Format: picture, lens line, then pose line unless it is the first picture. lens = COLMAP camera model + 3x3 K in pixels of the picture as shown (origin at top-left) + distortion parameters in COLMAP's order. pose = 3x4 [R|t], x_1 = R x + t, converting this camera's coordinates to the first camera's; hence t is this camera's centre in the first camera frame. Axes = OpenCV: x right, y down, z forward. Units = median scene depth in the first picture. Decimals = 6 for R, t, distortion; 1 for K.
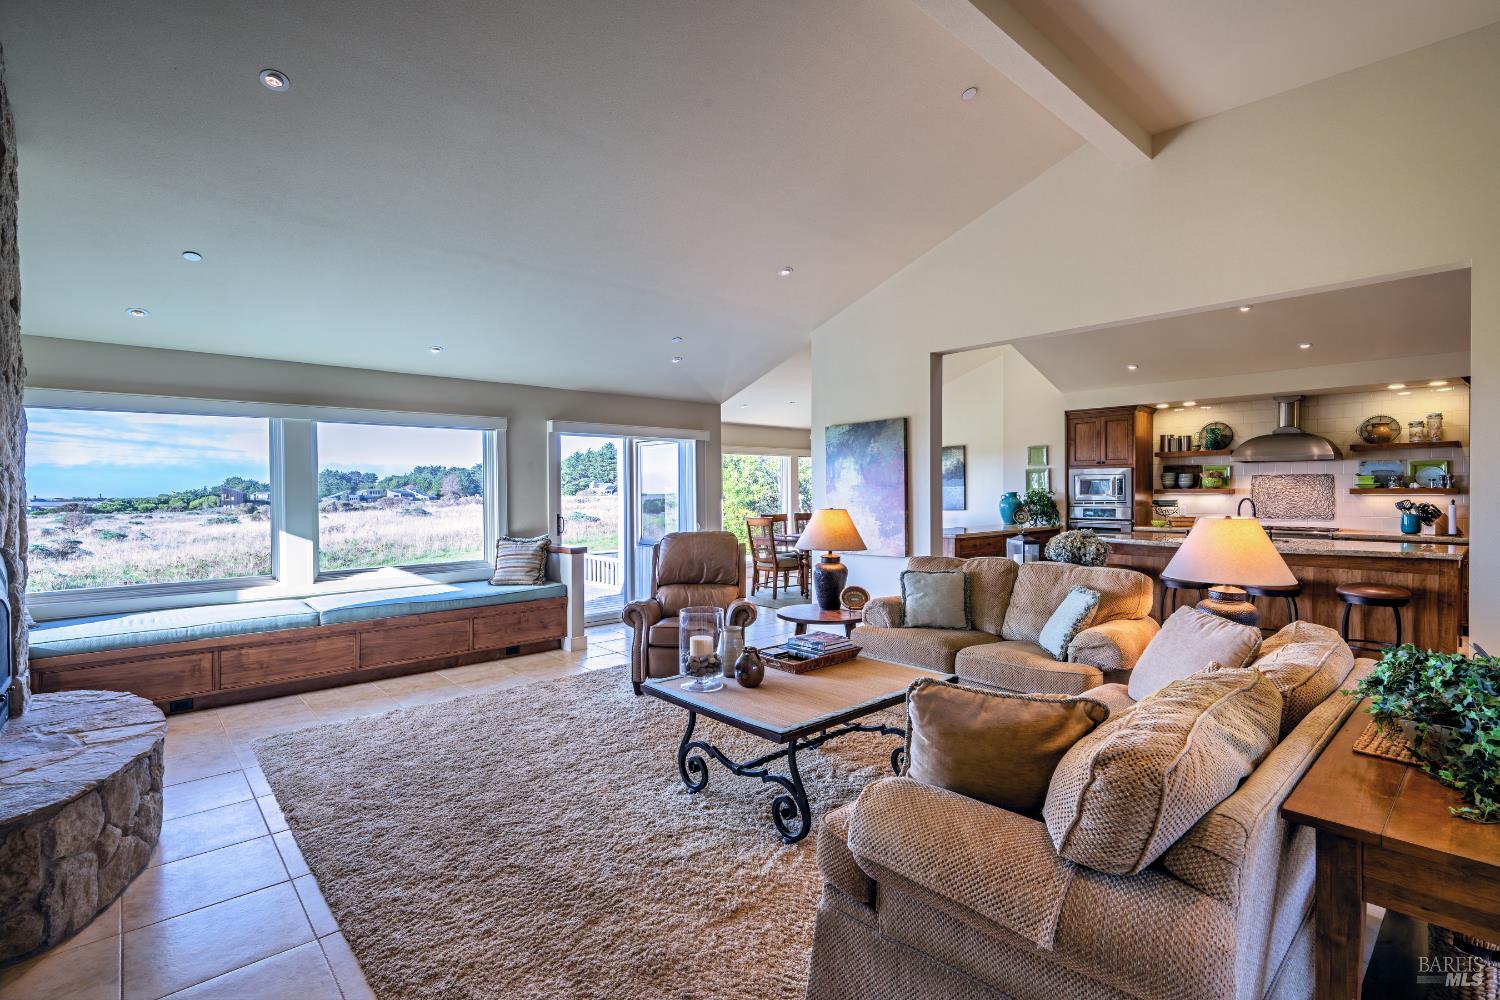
lens RADIAL K [[685.7, 0, 749.2], [0, 685.7, 497.3], [0, 0, 1]] dist [-0.008004, 0.000751]
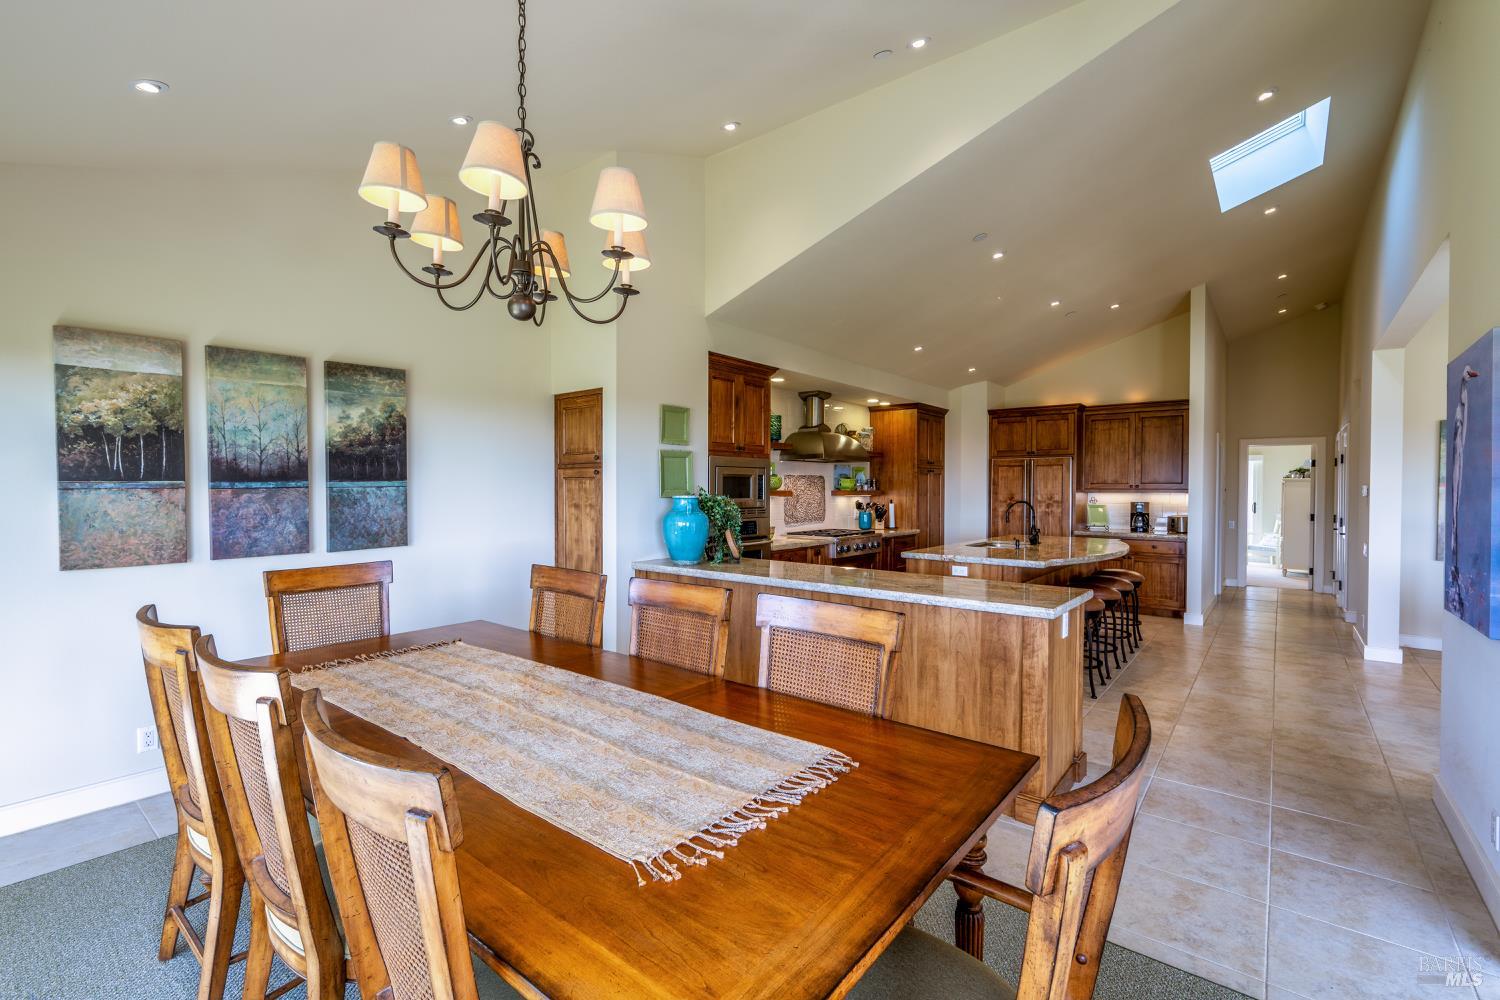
lens RADIAL K [[657.1, 0, 746.2], [0, 657.1, 497.0], [0, 0, 1]] dist [-0.003824, -0.000033]
pose [[-0.164585, -0.010013, 0.986312, -0.097586], [0.007555, 0.999906, 0.011412, -0.015577], [-0.986334, 0.009329, -0.164494, 1.352814]]
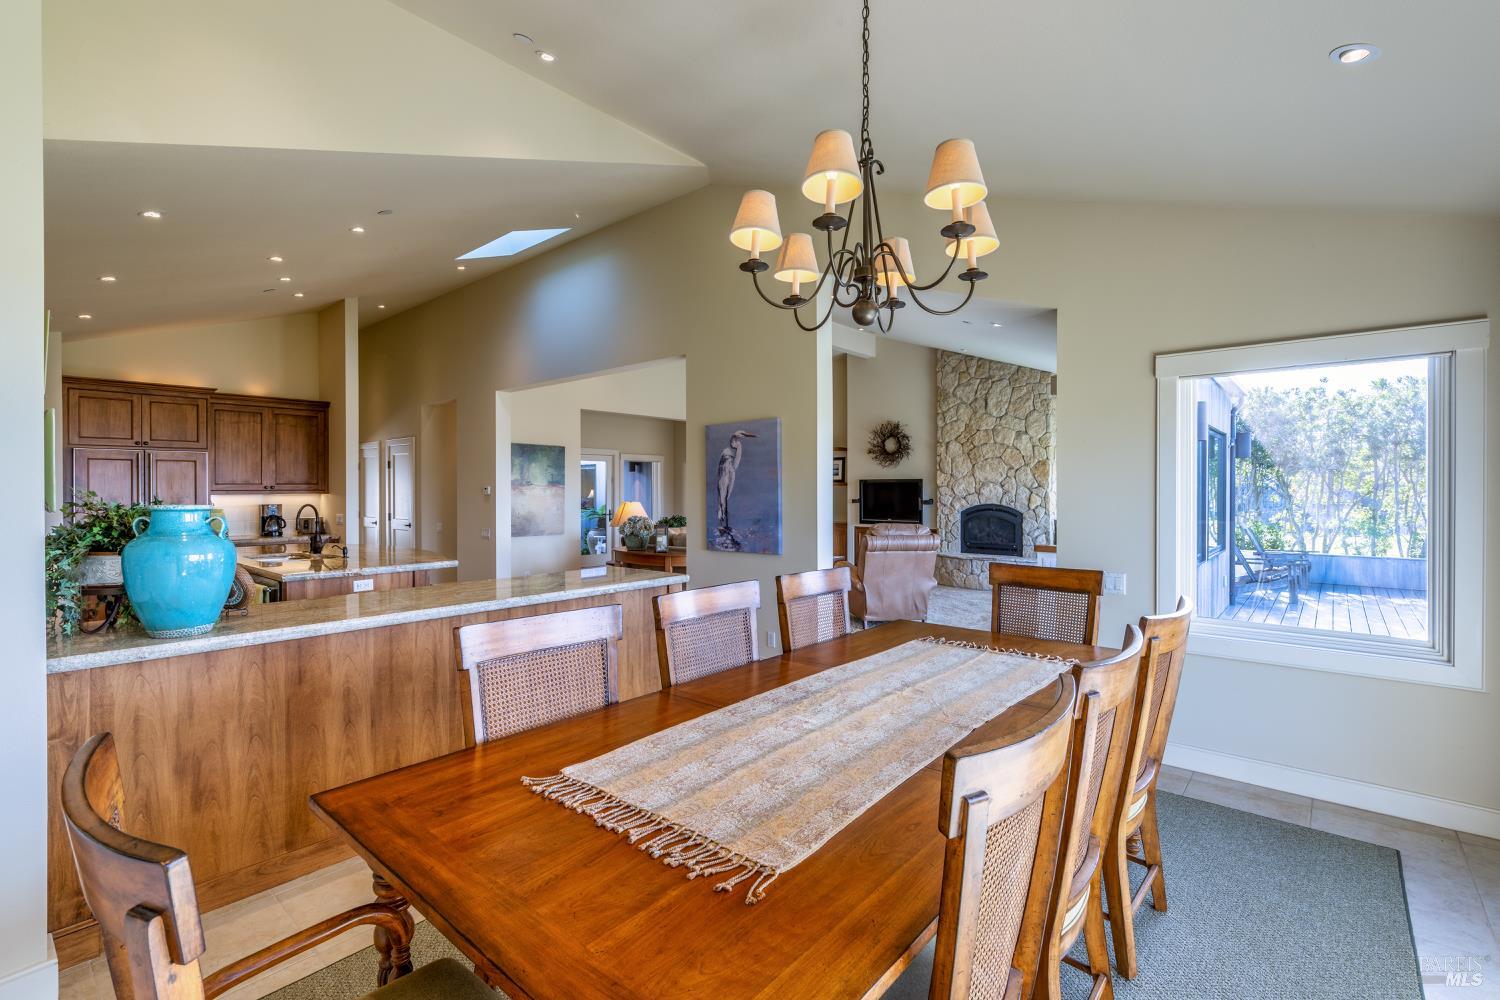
lens RADIAL K [[685.7, 0, 759.6], [0, 685.7, 491.7], [0, 0, 1]] dist [-0.008004, 0.000751]
pose [[-0.990423, 0.007899, -0.137837, 0.265718], [0.005880, 0.999869, 0.015051, -0.020588], [0.137938, 0.014096, -0.990341, 1.675197]]
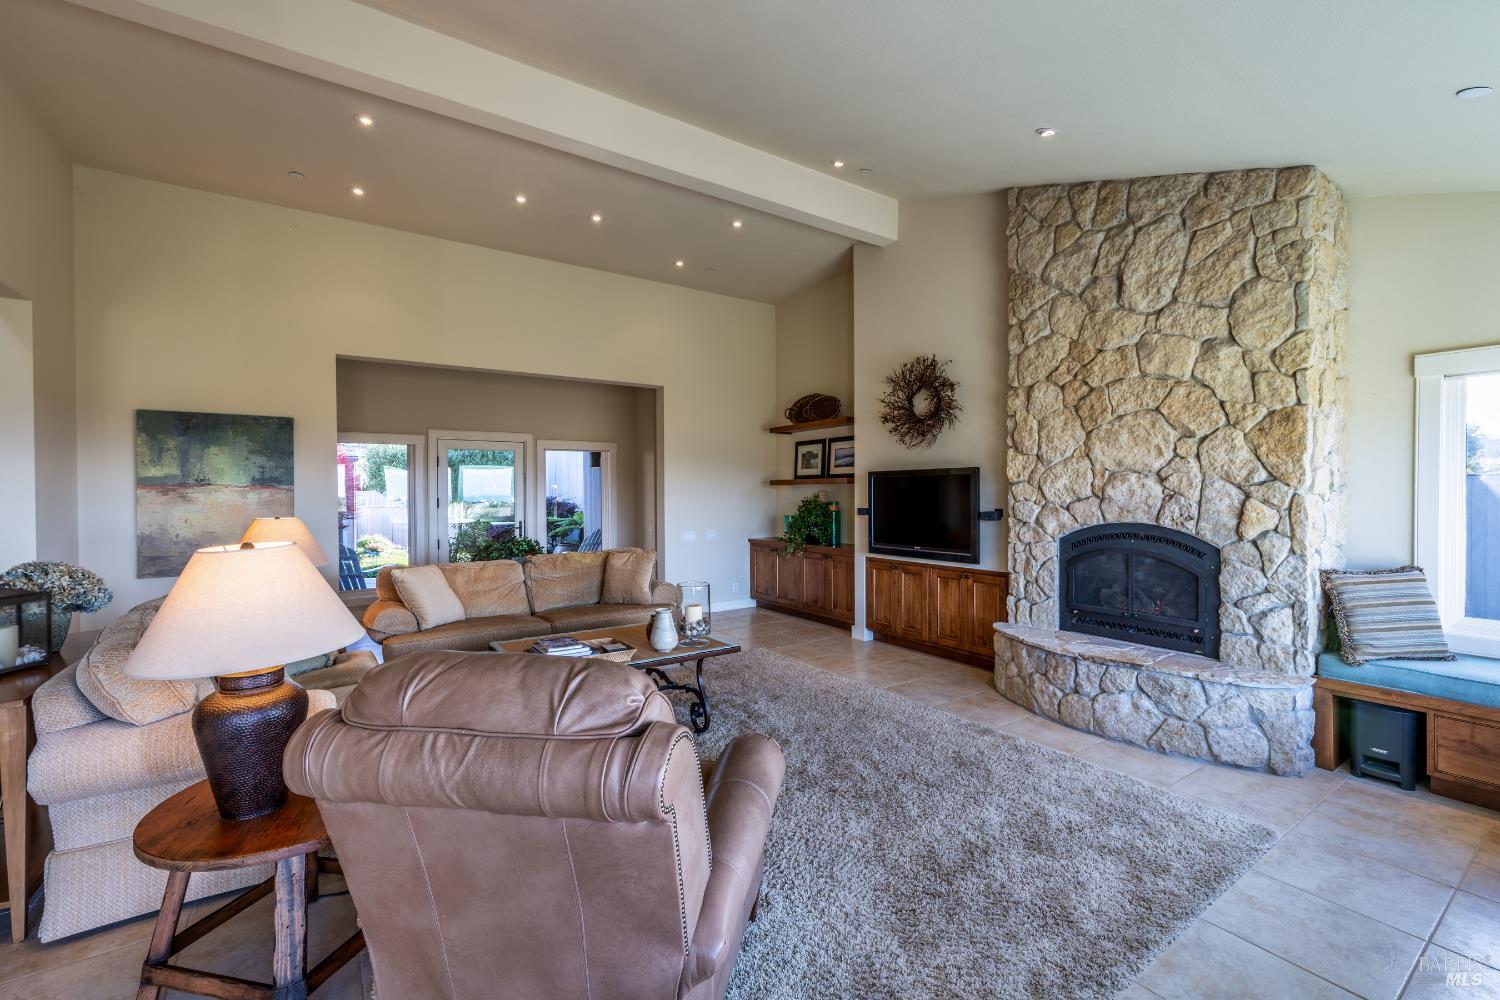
lens RADIAL K [[630.8, 0, 750.1], [0, 630.8, 498.9], [0, 0, 1]] dist [0.000050, -0.000487]
pose [[-0.991453, 0.010907, 0.130008, -0.141662], [0.013927, 0.999653, 0.022341, -0.009029], [-0.129720, 0.023960, -0.991261, 0.931667]]
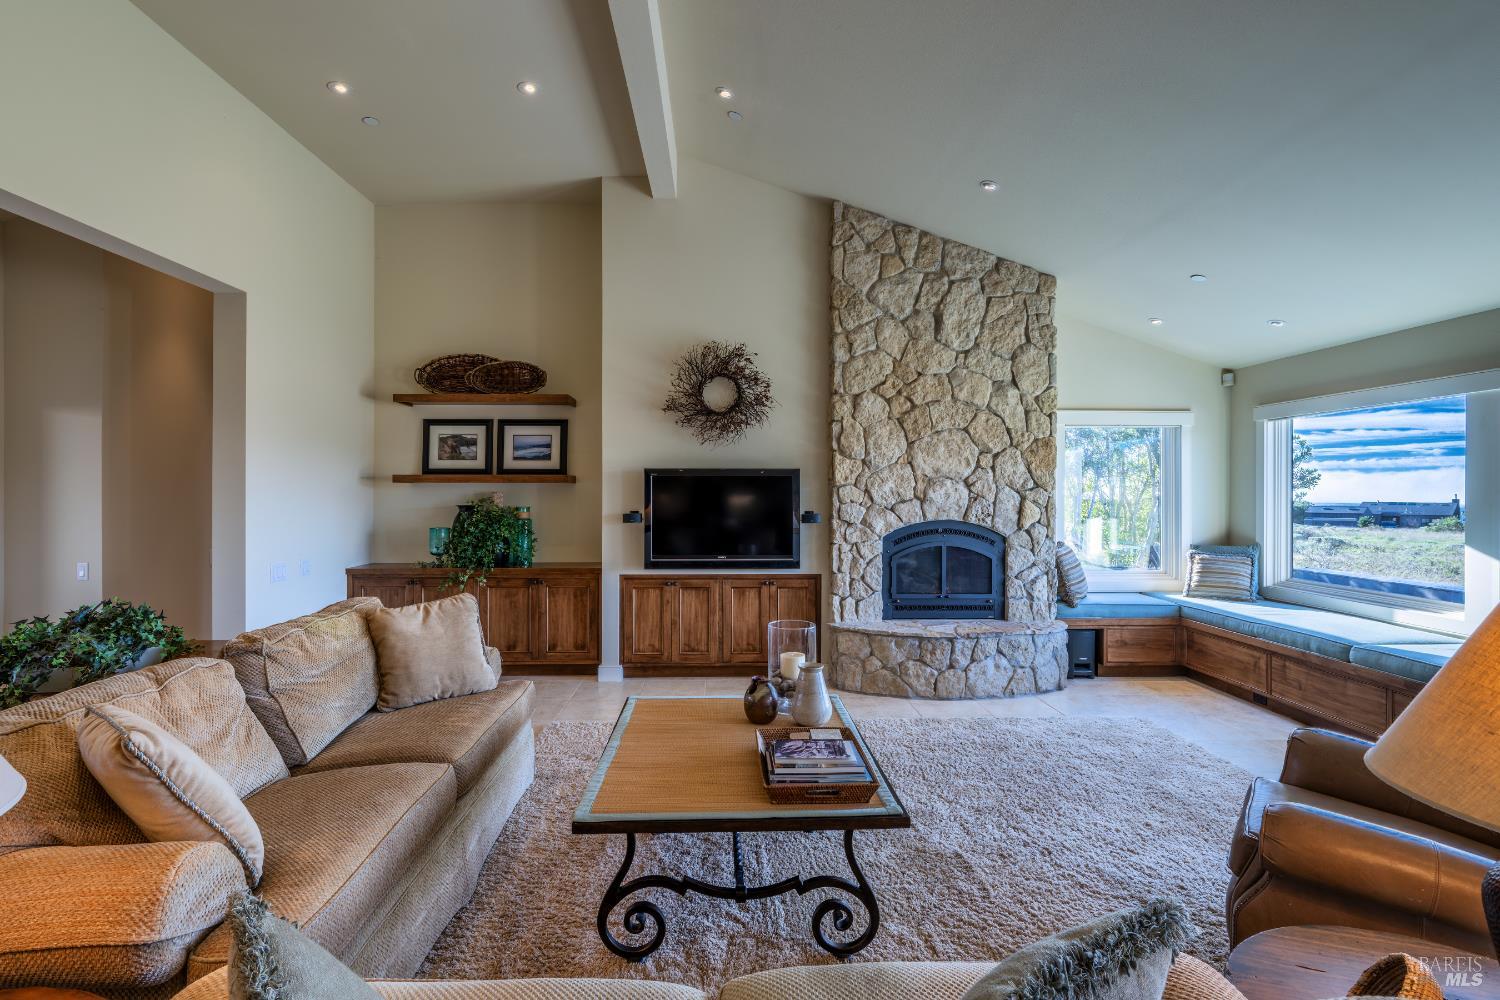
lens RADIAL K [[714.1, 0, 747.5], [0, 714.1, 493.4], [0, 0, 1]] dist [-0.007579, 0.000743]
pose [[-0.639090, 0.007402, -0.769096, 0.309147], [-0.005733, 0.999880, 0.014388, -0.009391], [0.769111, 0.013605, -0.638971, 0.668075]]
